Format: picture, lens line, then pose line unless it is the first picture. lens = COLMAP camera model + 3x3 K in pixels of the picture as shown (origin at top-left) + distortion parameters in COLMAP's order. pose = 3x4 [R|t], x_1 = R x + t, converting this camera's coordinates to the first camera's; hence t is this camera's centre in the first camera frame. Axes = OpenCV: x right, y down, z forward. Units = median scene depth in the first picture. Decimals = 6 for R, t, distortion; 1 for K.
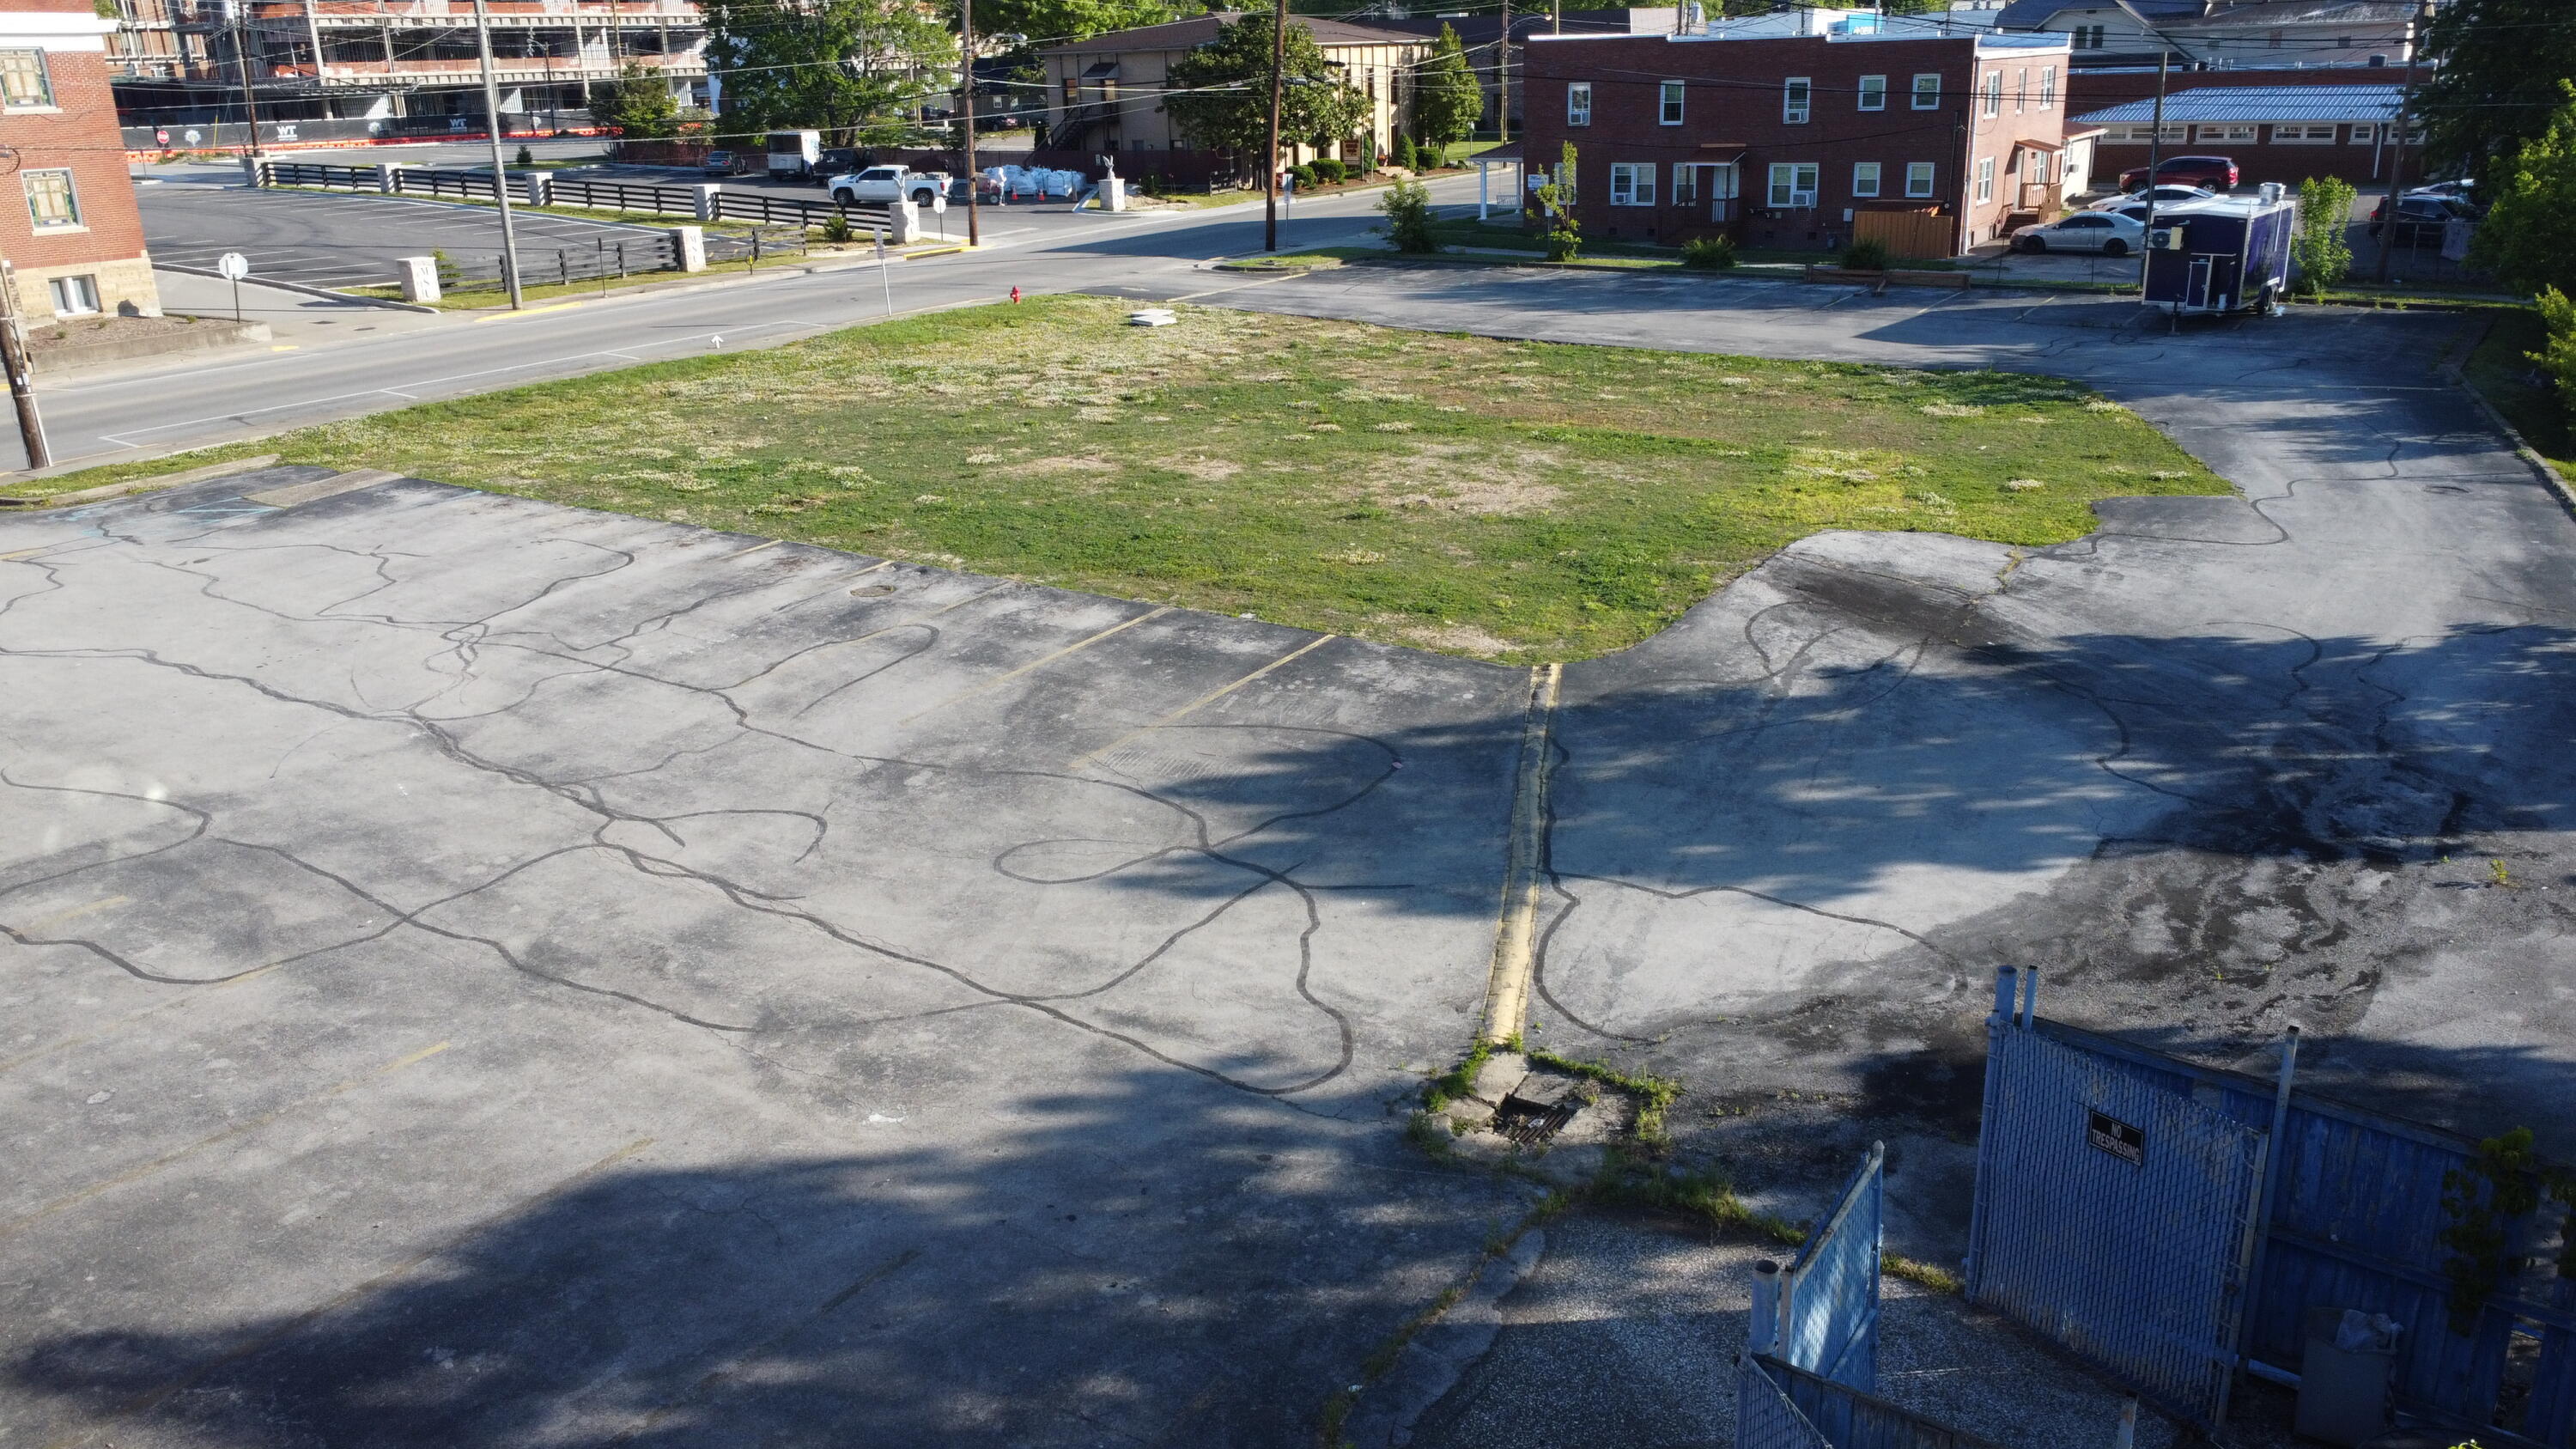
lens RADIAL K [[1932.3, 0, 1294.1], [0, 1932.3, 719.5], [0, 0, 1]] dist [0.000544, -0.005799]
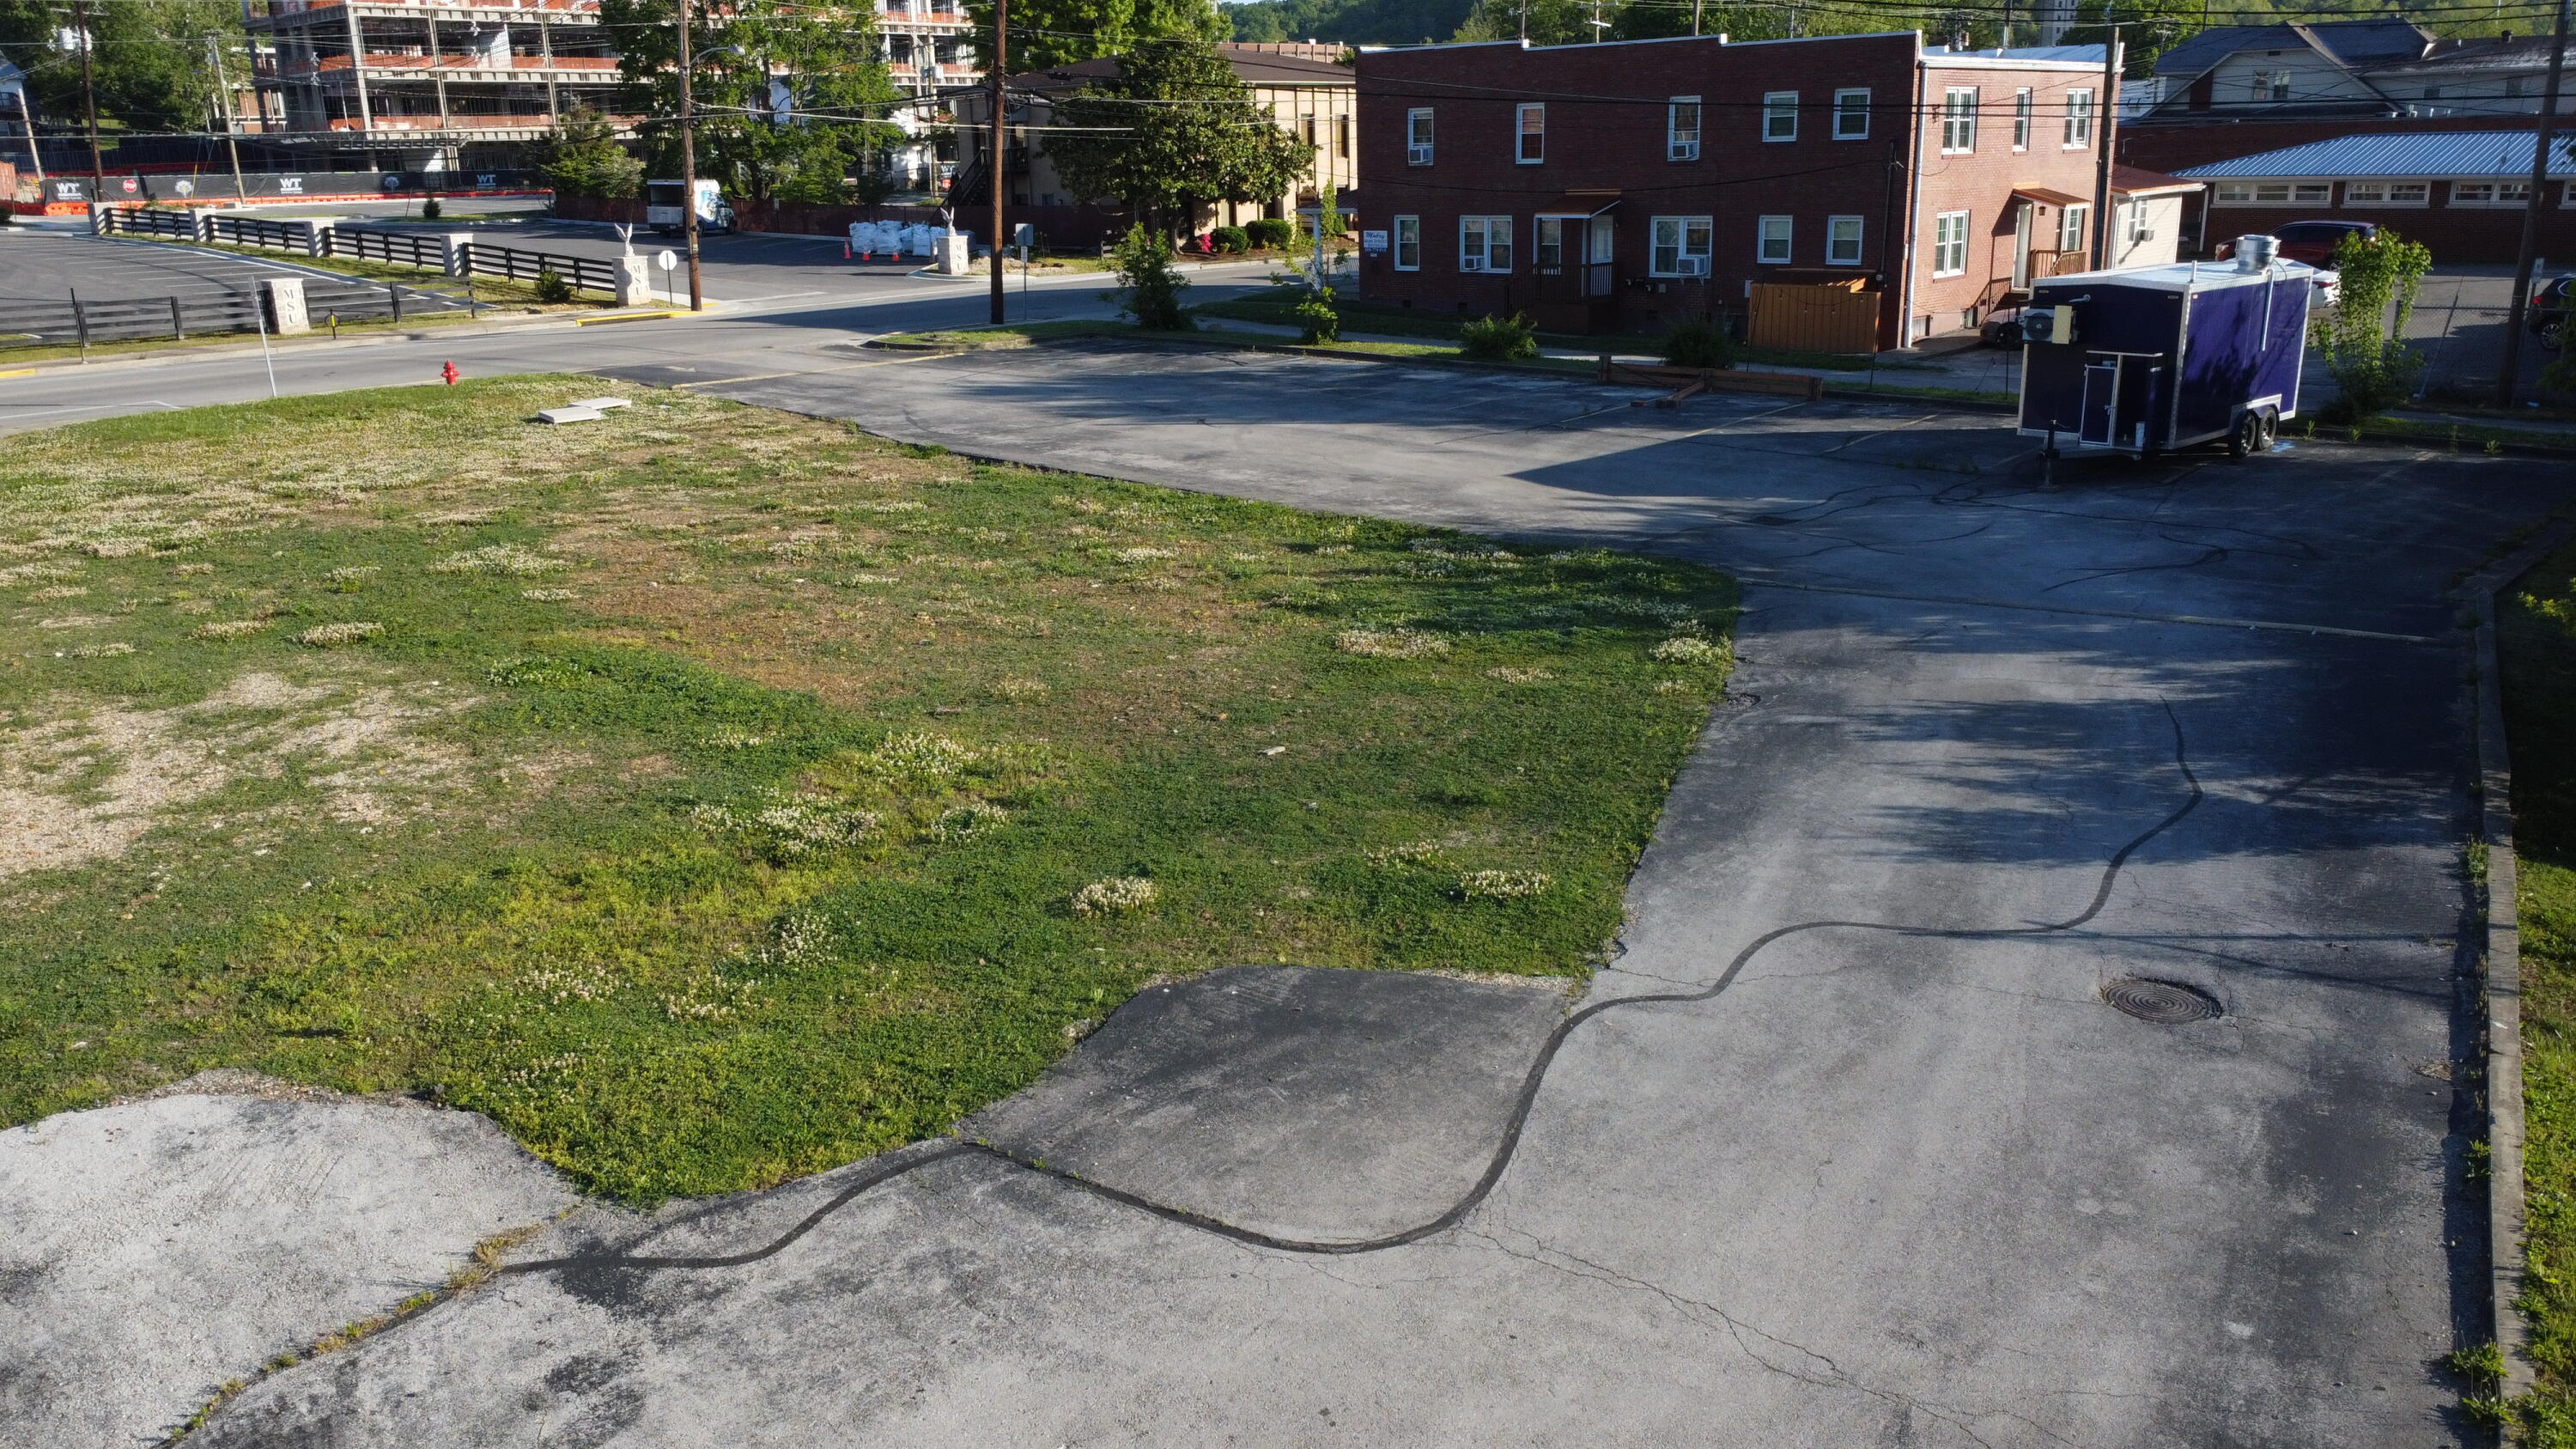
lens RADIAL K [[1929.5, 0, 1293.4], [0, 1929.5, 721.1], [0, 0, 1]] dist [0.003172, -0.006210]
pose [[0.989792, 0.048031, -0.134184, 0.328070], [-0.053284, 0.997936, -0.035831, -0.101783], [0.132186, 0.042615, 0.990308, 0.419976]]
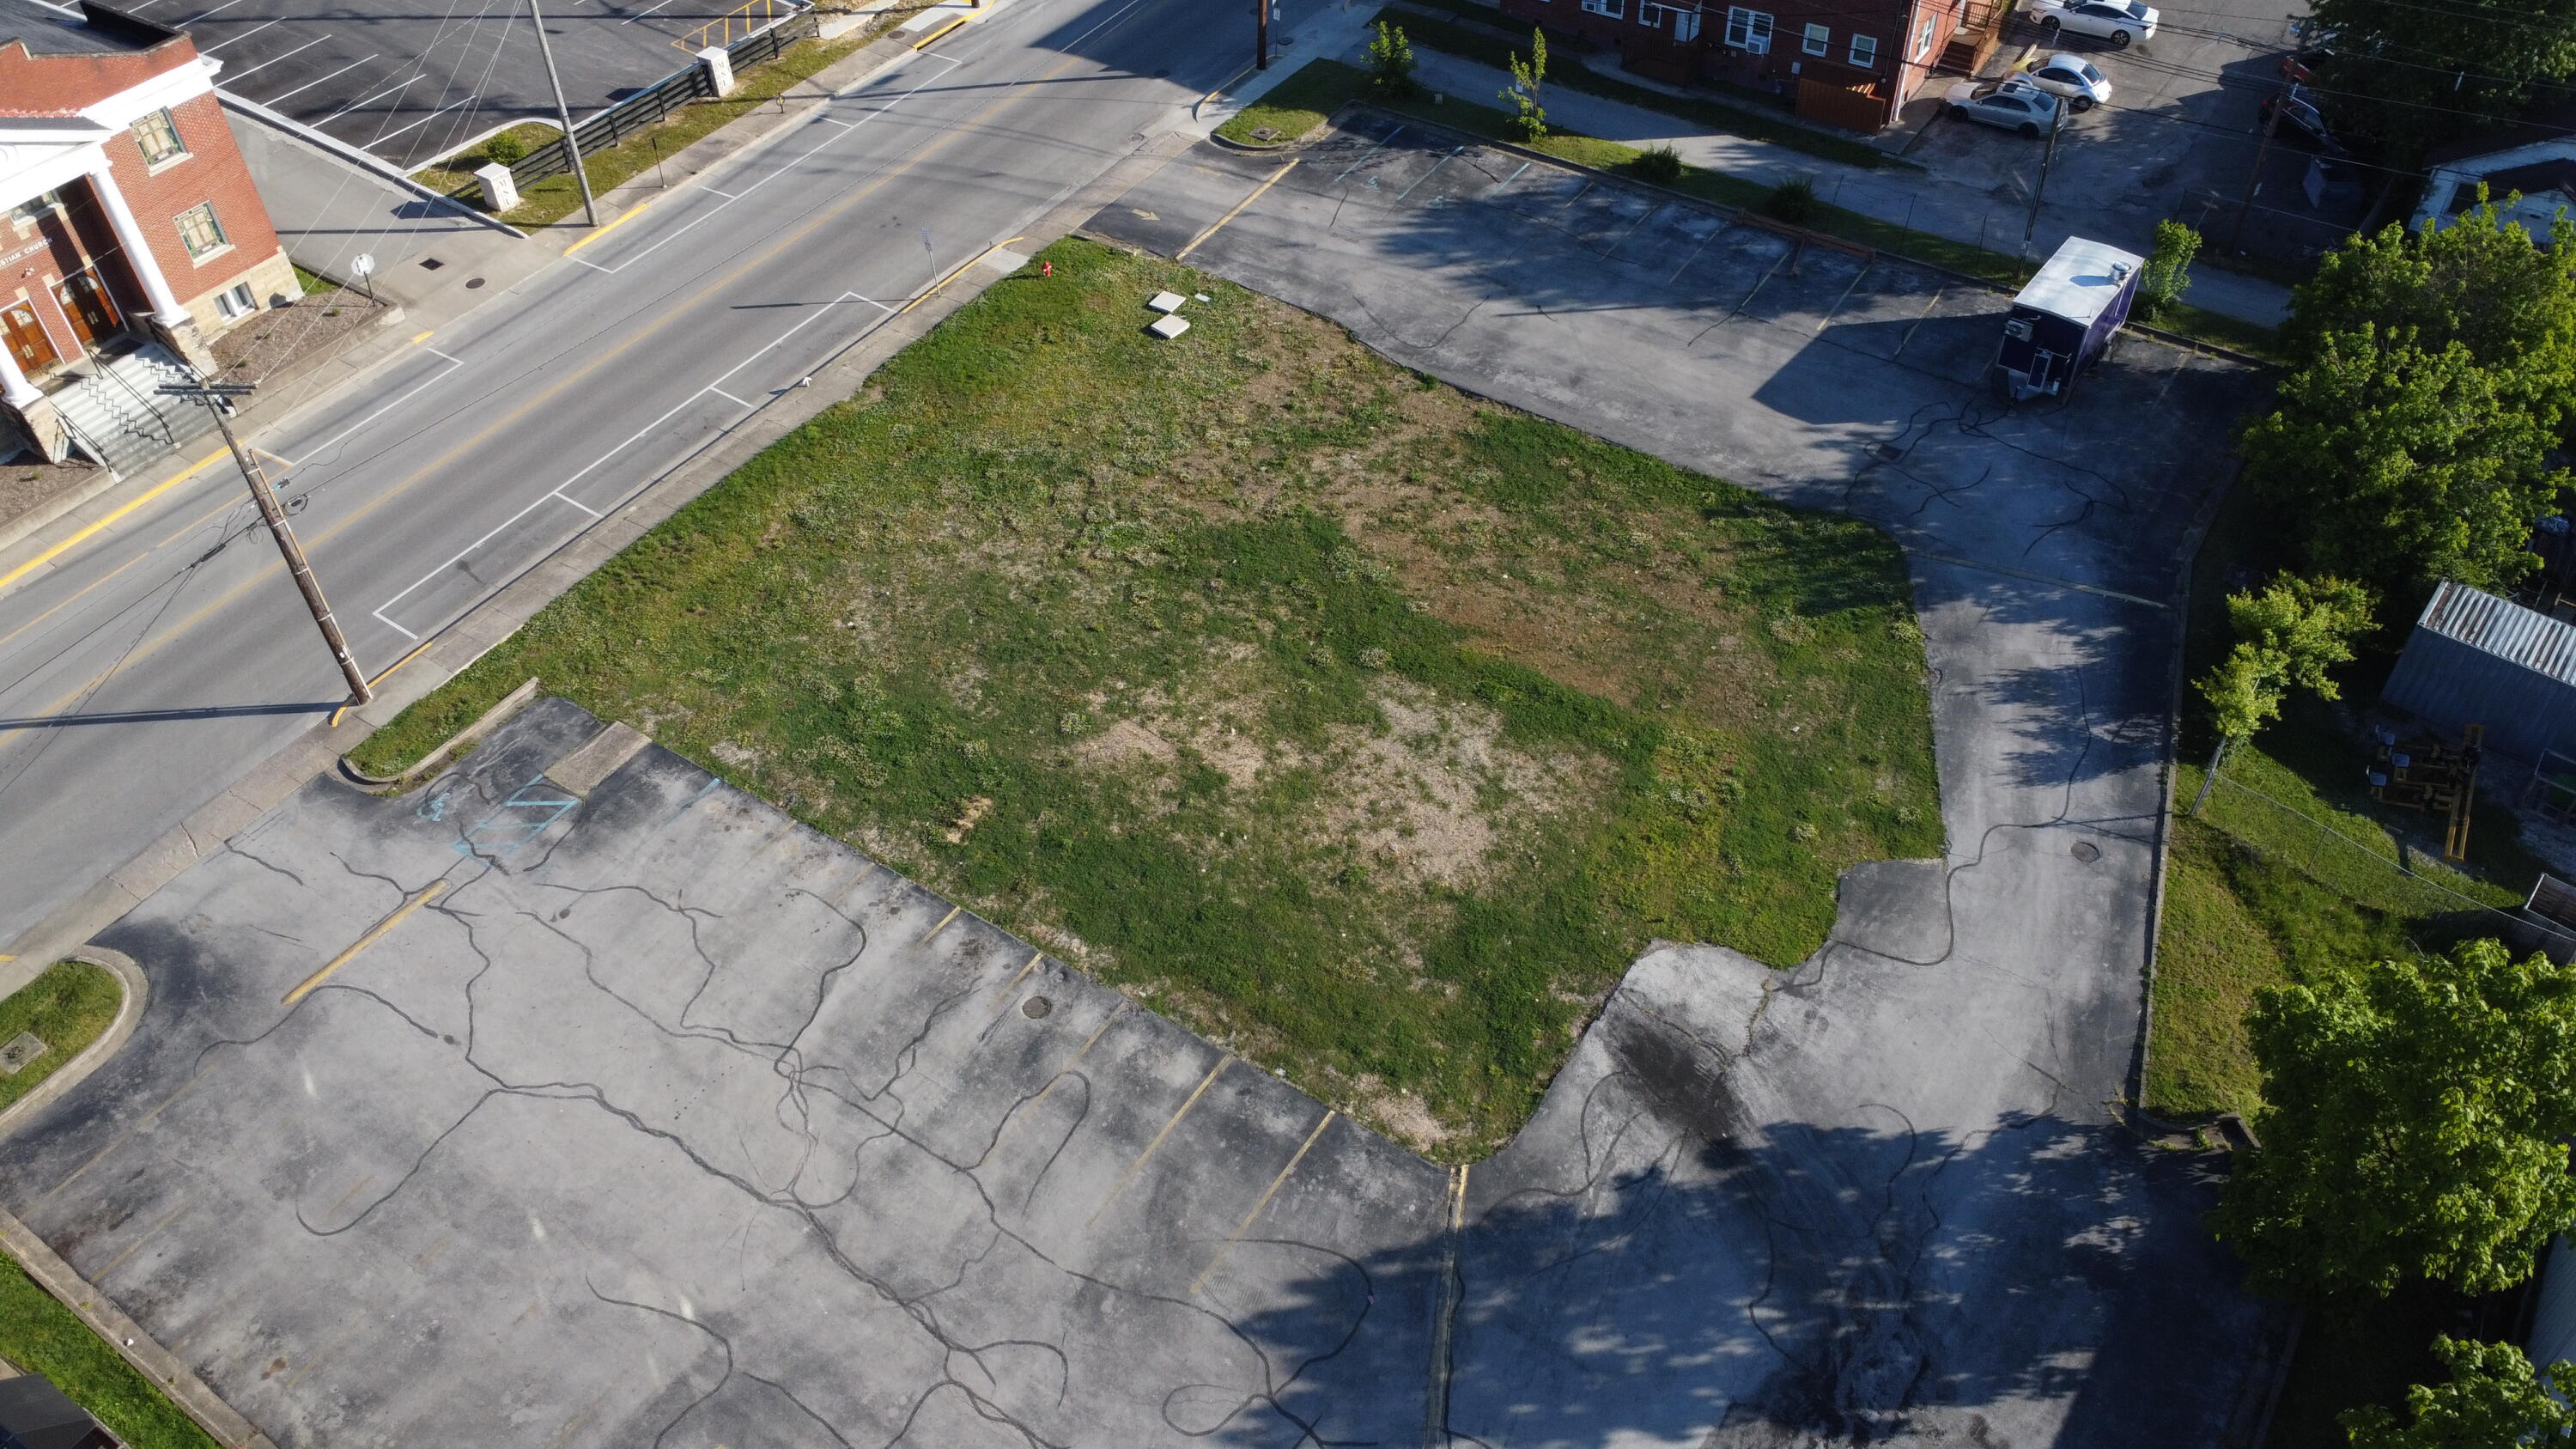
lens RADIAL K [[1929.5, 0, 1293.4], [0, 1929.5, 721.1], [0, 0, 1]] dist [0.003172, -0.006210]
pose [[0.999883, -0.008618, 0.012659, -0.017422], [0.002453, 0.906066, 0.423129, -0.568859], [-0.015117, -0.423048, 0.905981, -0.192635]]
